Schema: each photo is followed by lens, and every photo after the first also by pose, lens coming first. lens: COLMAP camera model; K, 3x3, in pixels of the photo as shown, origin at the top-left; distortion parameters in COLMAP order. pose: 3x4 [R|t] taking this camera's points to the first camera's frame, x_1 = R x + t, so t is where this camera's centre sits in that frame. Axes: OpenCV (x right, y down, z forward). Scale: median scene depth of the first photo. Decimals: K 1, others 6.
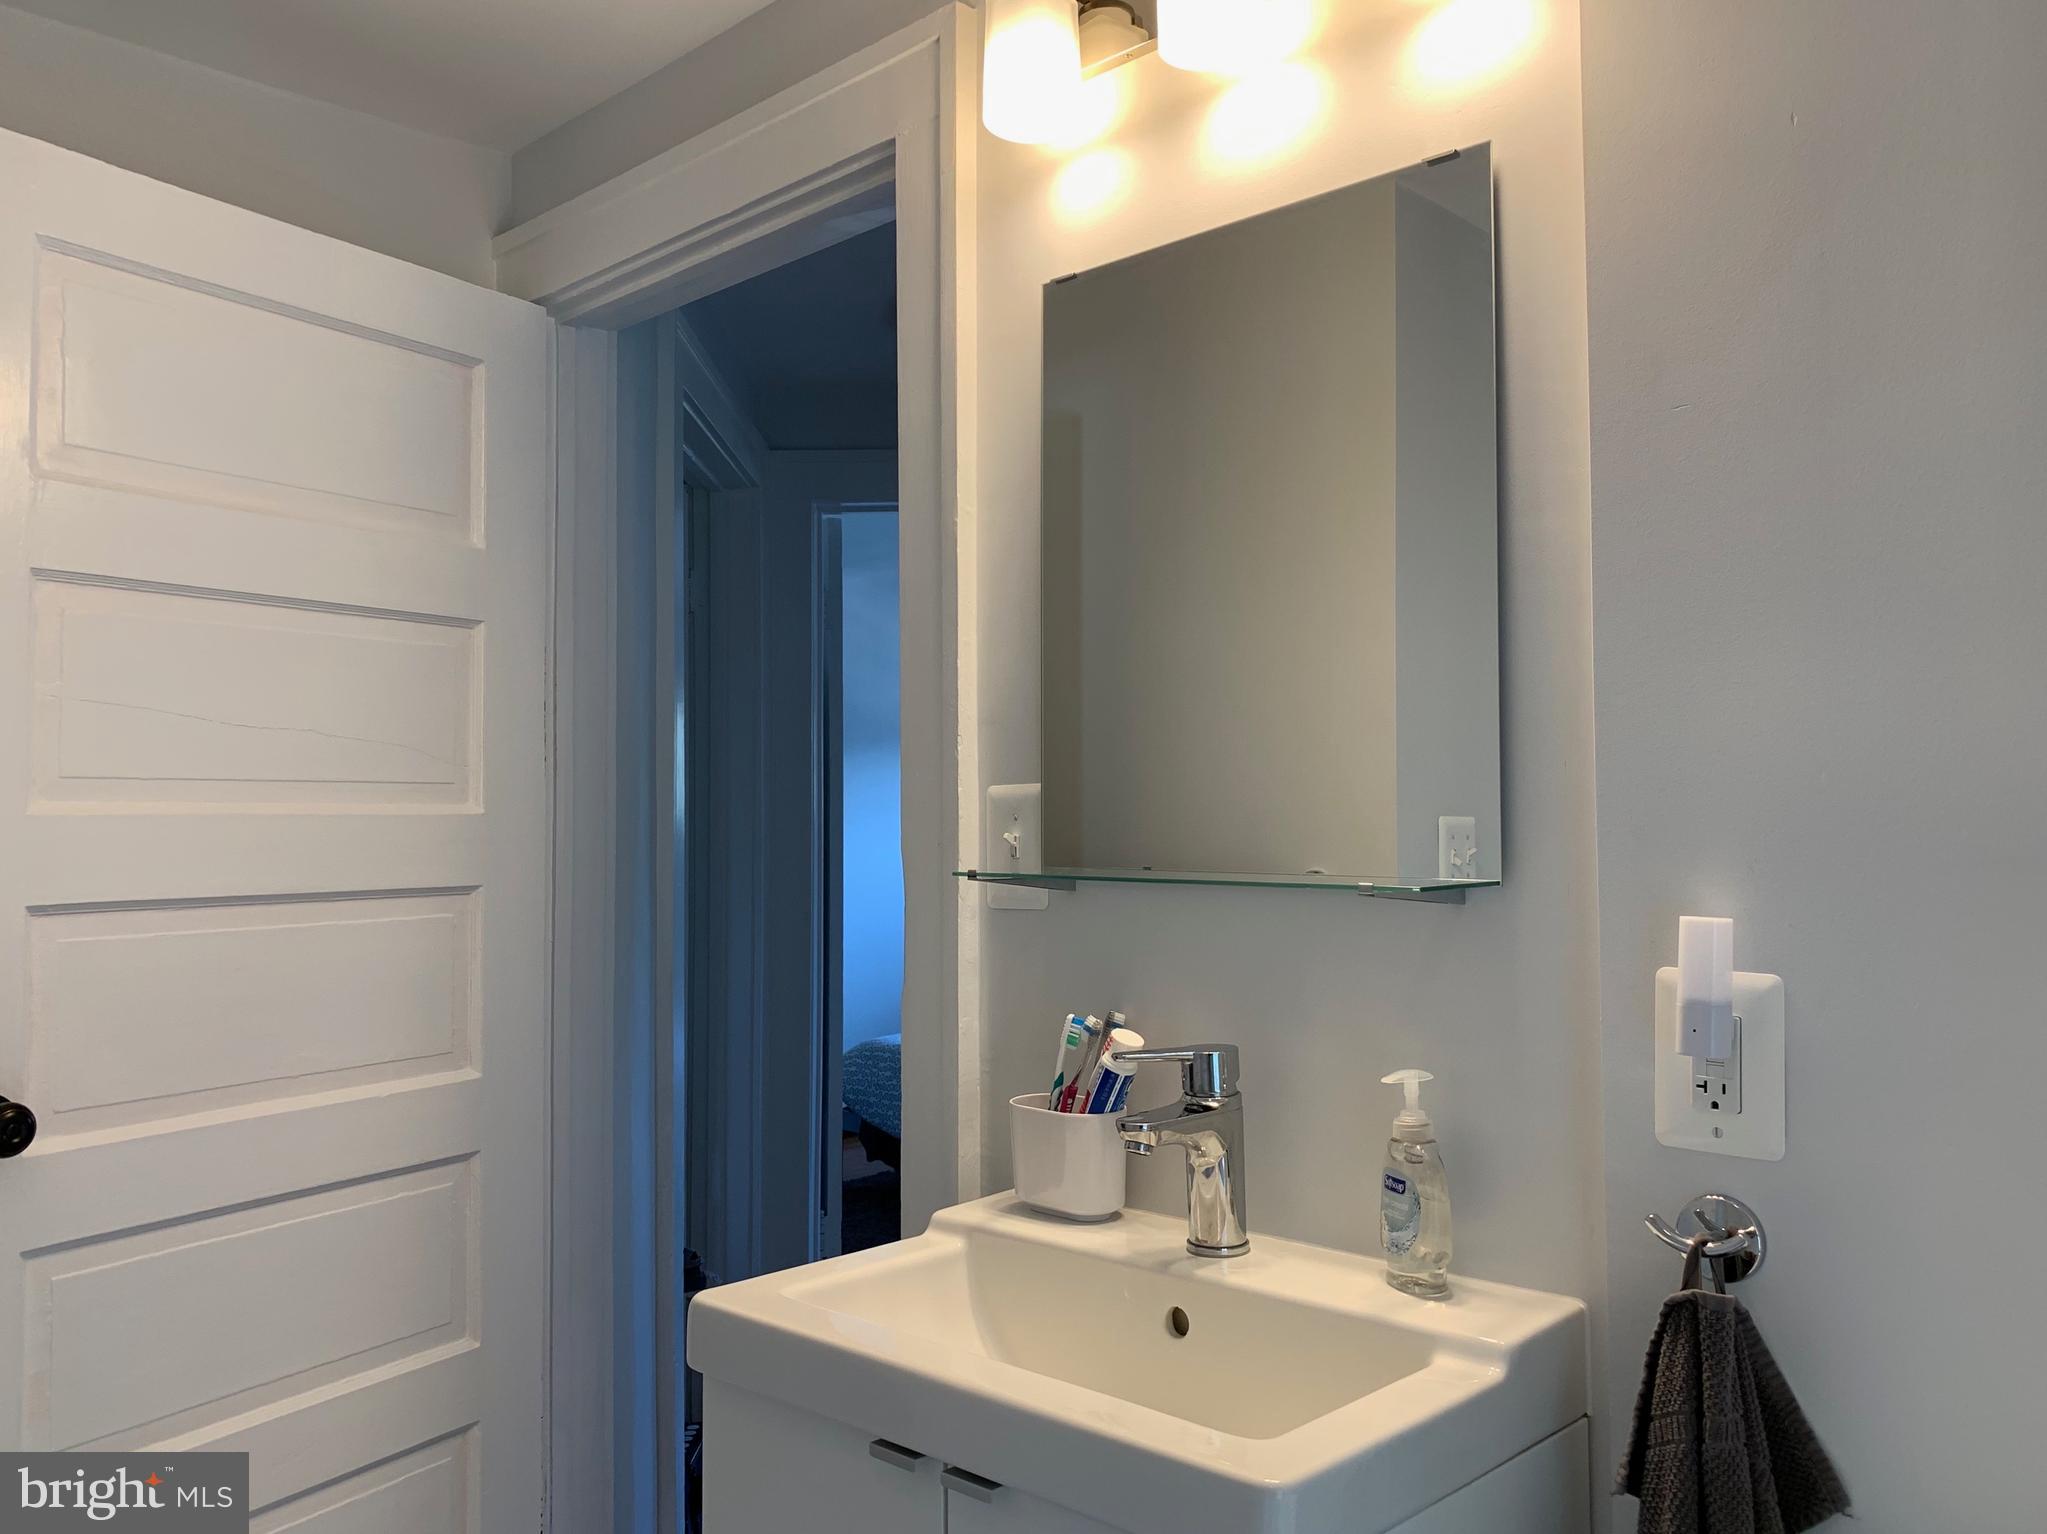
lens RADIAL K [[1663.1, 0, 1016.2], [0, 1663.1, 762.0], [0, 0, 1]] dist [-0.034518, 0.024359]
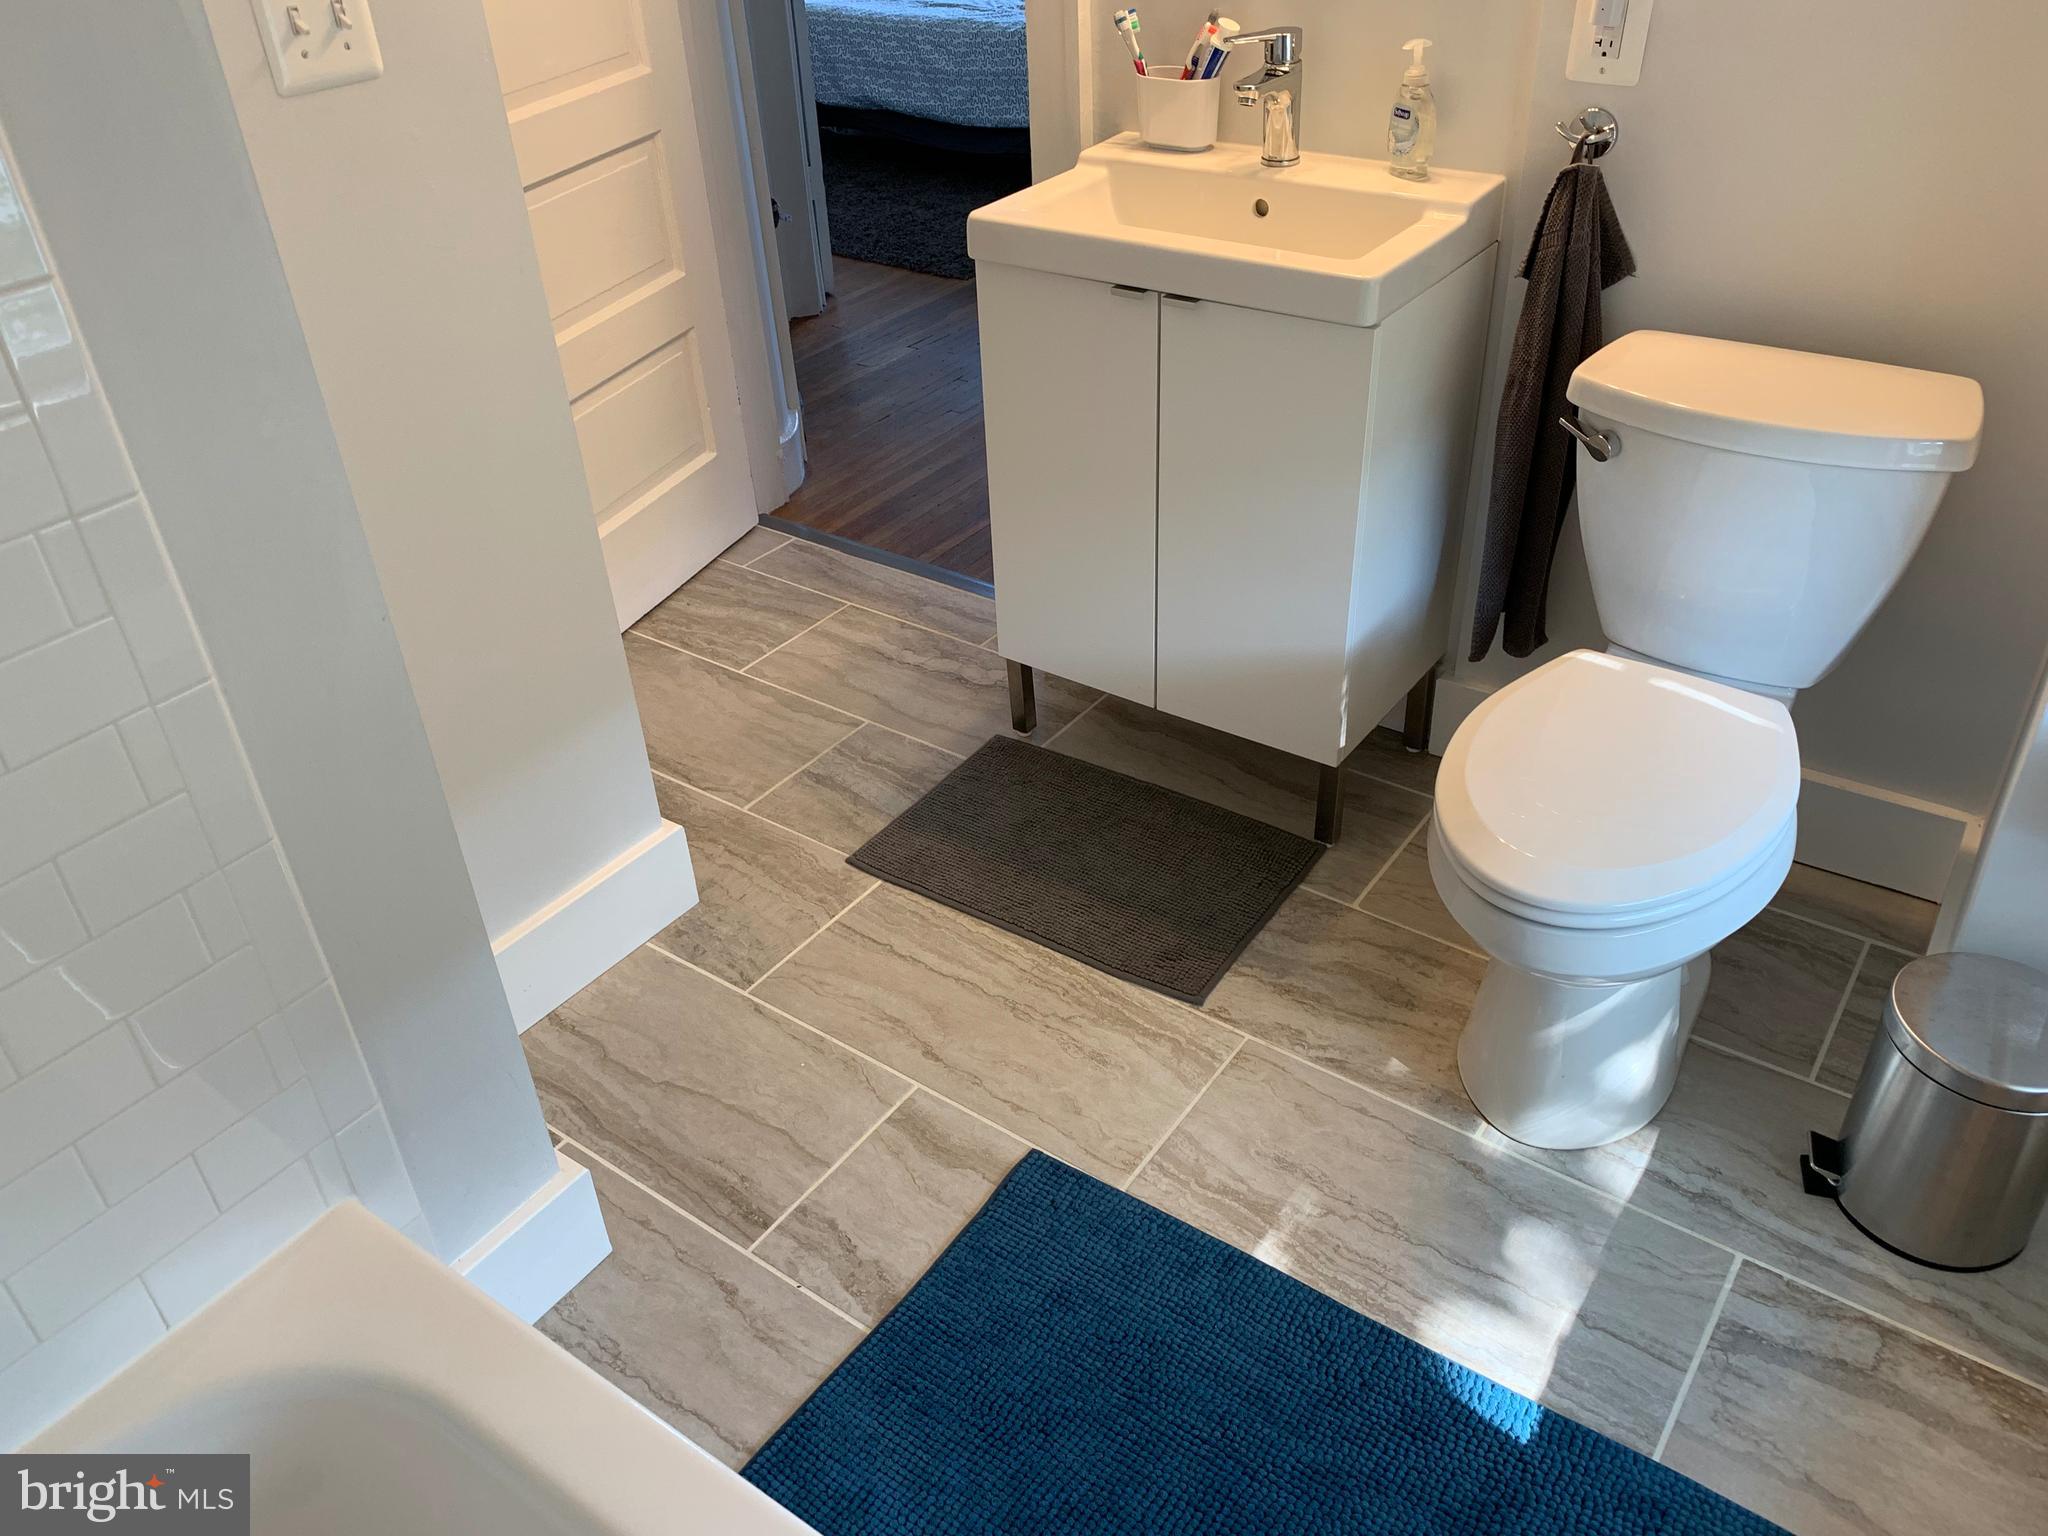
lens RADIAL K [[1563.6, 0, 1006.1], [0, 1563.6, 713.6], [0, 0, 1]] dist [0.070723, -0.076389]
pose [[0.986837, -0.109602, 0.118911, -0.421268], [0.022105, 0.819821, 0.572192, -0.171804], [-0.160199, -0.562032, 0.811453, -0.575089]]
